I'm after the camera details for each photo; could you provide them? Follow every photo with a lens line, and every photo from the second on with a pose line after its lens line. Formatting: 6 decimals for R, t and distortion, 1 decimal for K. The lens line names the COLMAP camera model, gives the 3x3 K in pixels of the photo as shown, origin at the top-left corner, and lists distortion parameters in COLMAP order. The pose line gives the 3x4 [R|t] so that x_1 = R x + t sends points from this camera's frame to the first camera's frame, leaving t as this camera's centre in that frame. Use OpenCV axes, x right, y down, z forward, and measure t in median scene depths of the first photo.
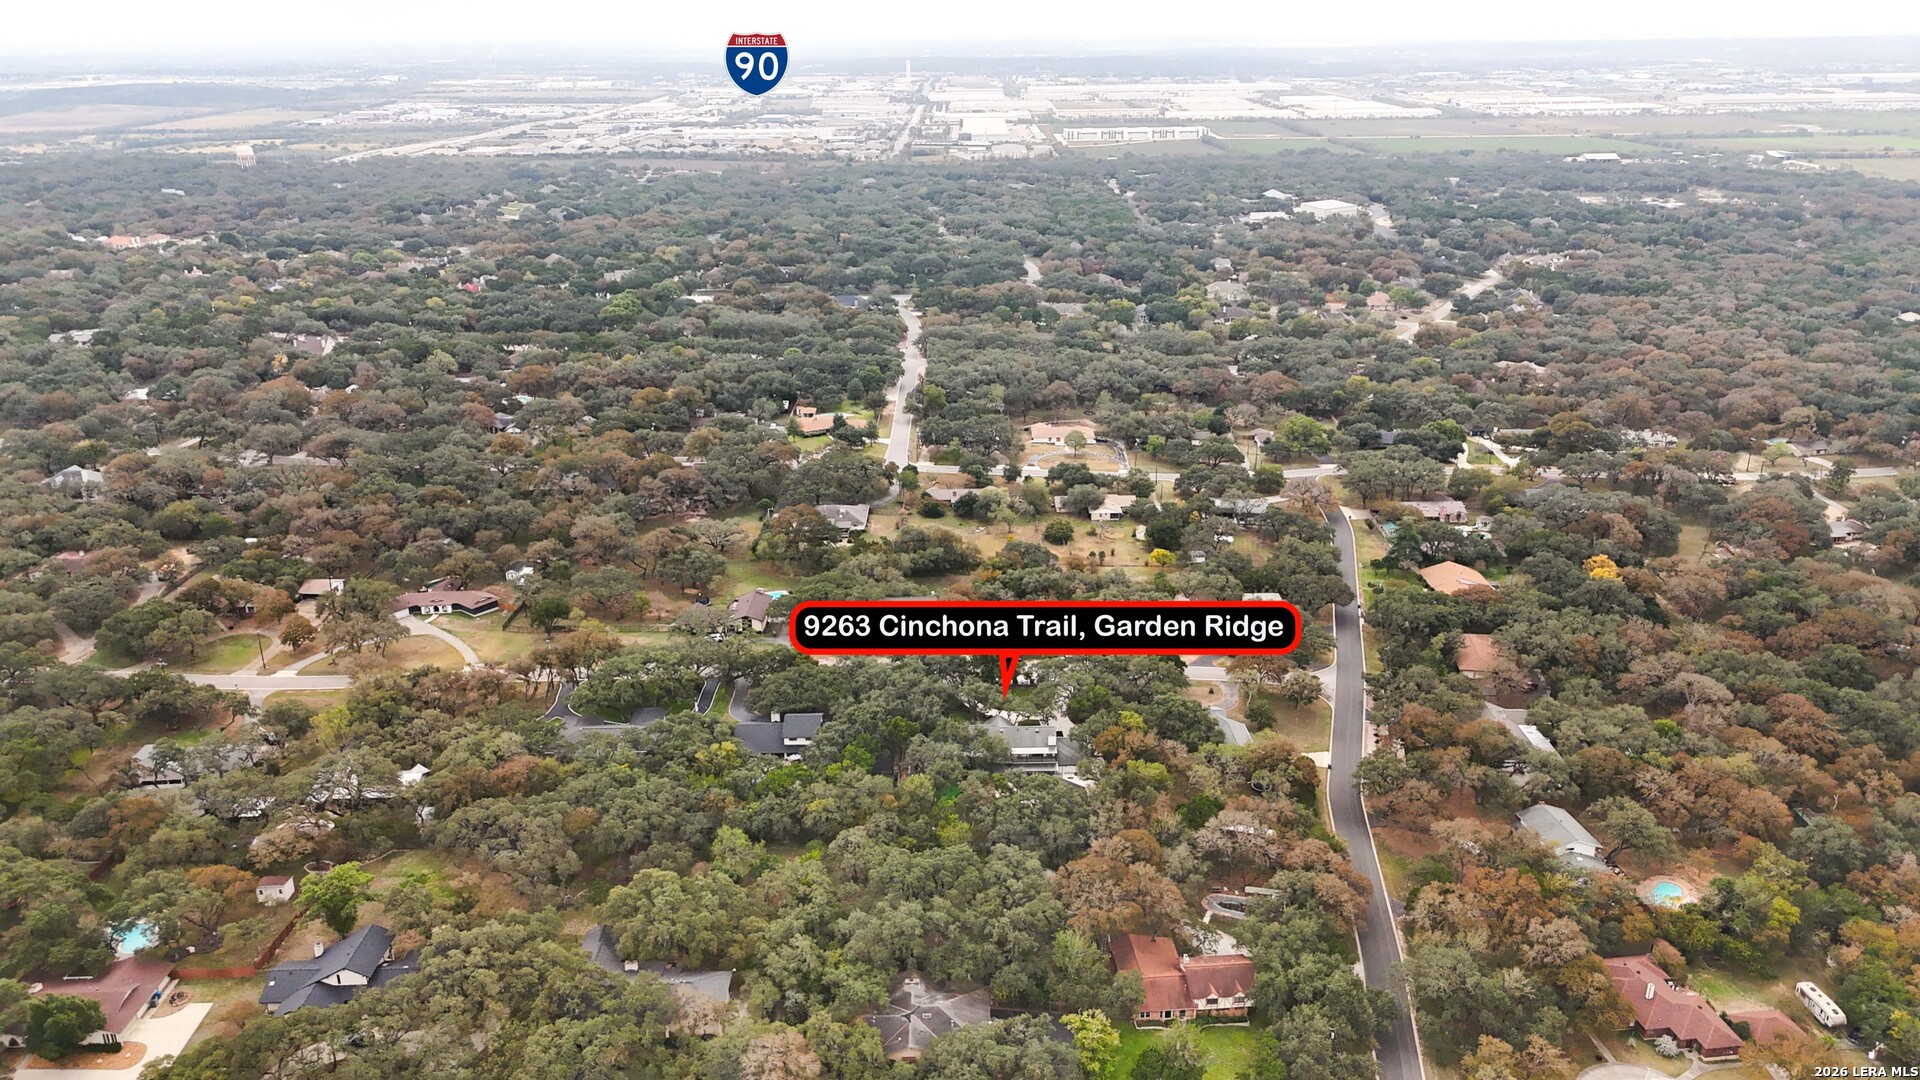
lens RADIAL K [[1361.7, 0, 960.0], [0, 1361.7, 540.0], [0, 0, 1]] dist [0.050406, -0.000989]
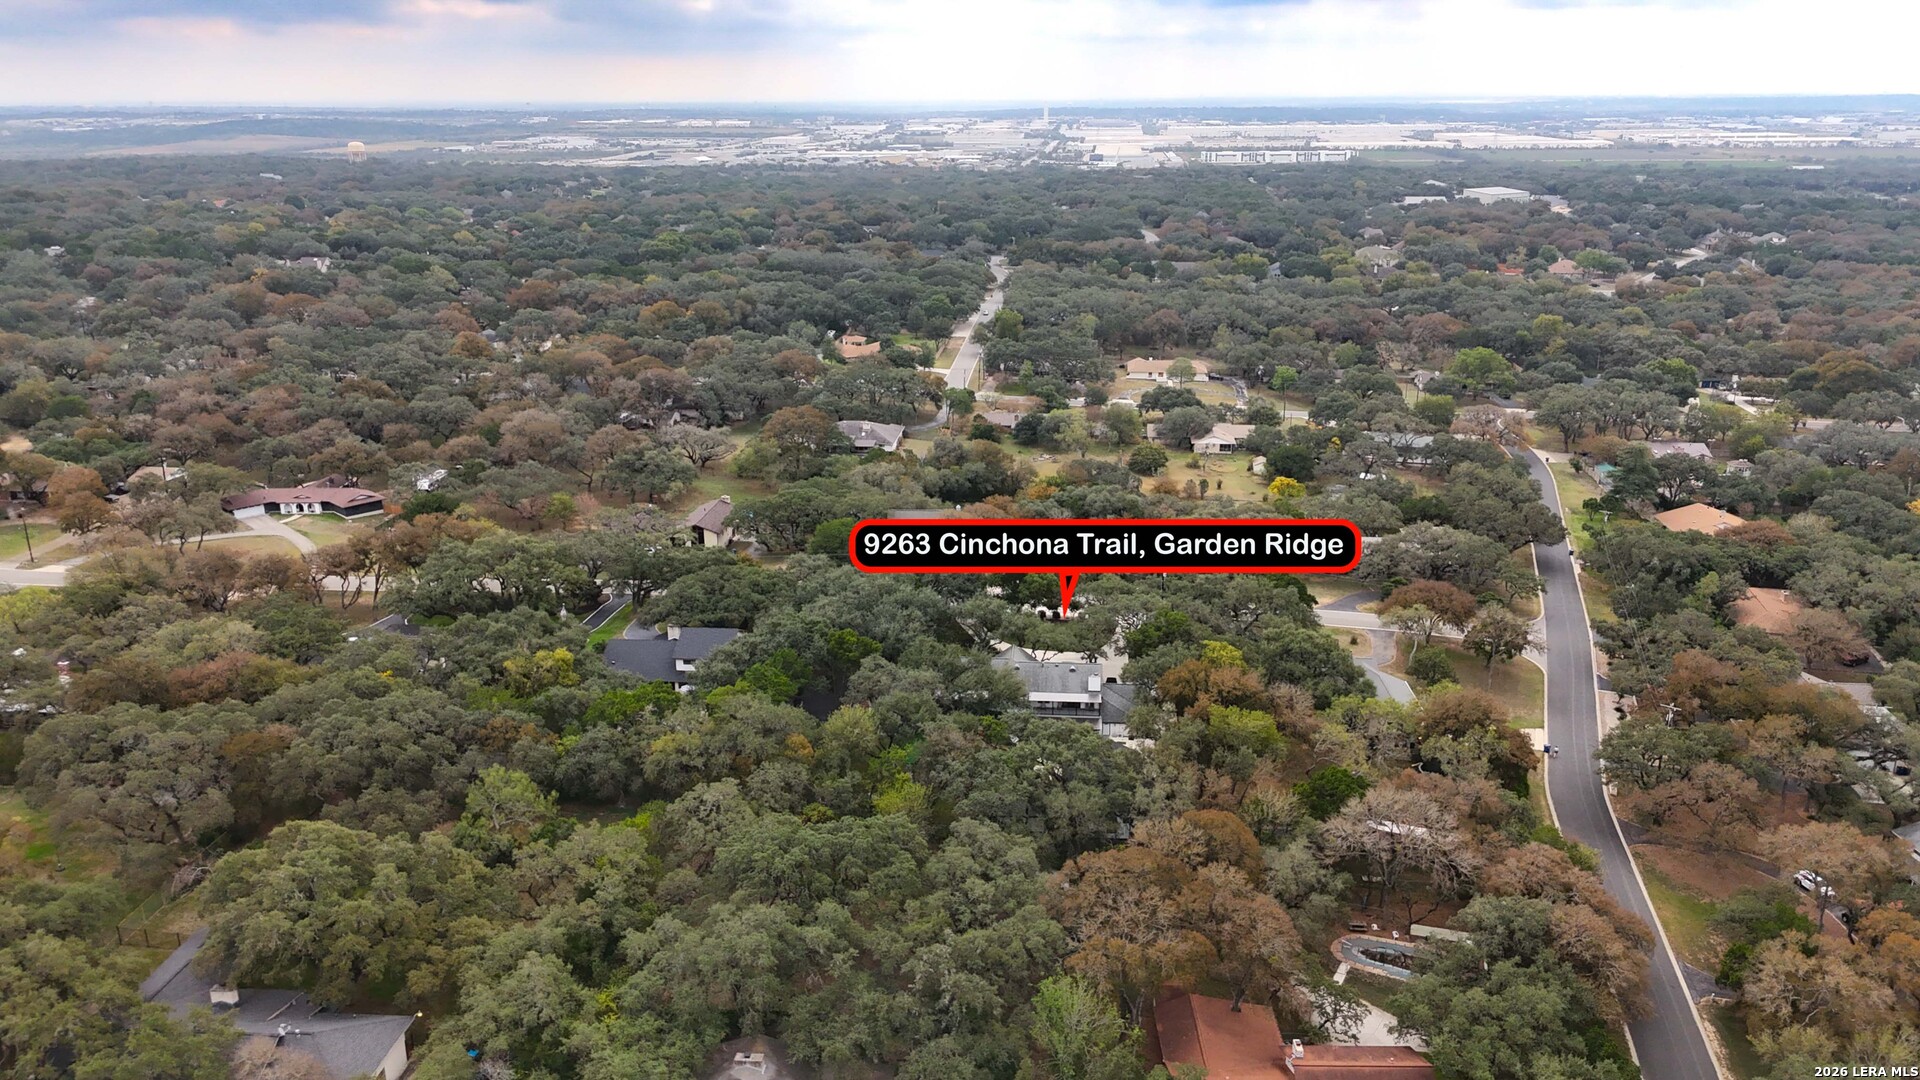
lens RADIAL K [[1377.0, 0, 960.0], [0, 1377.0, 540.0], [0, 0, 1]] dist [0.034939, -0.000729]
pose [[0.995135, 0.032075, -0.093155, 0.054767], [-0.035756, 0.998633, -0.038114, 0.093936], [0.091805, 0.041260, 0.994922, 0.311782]]
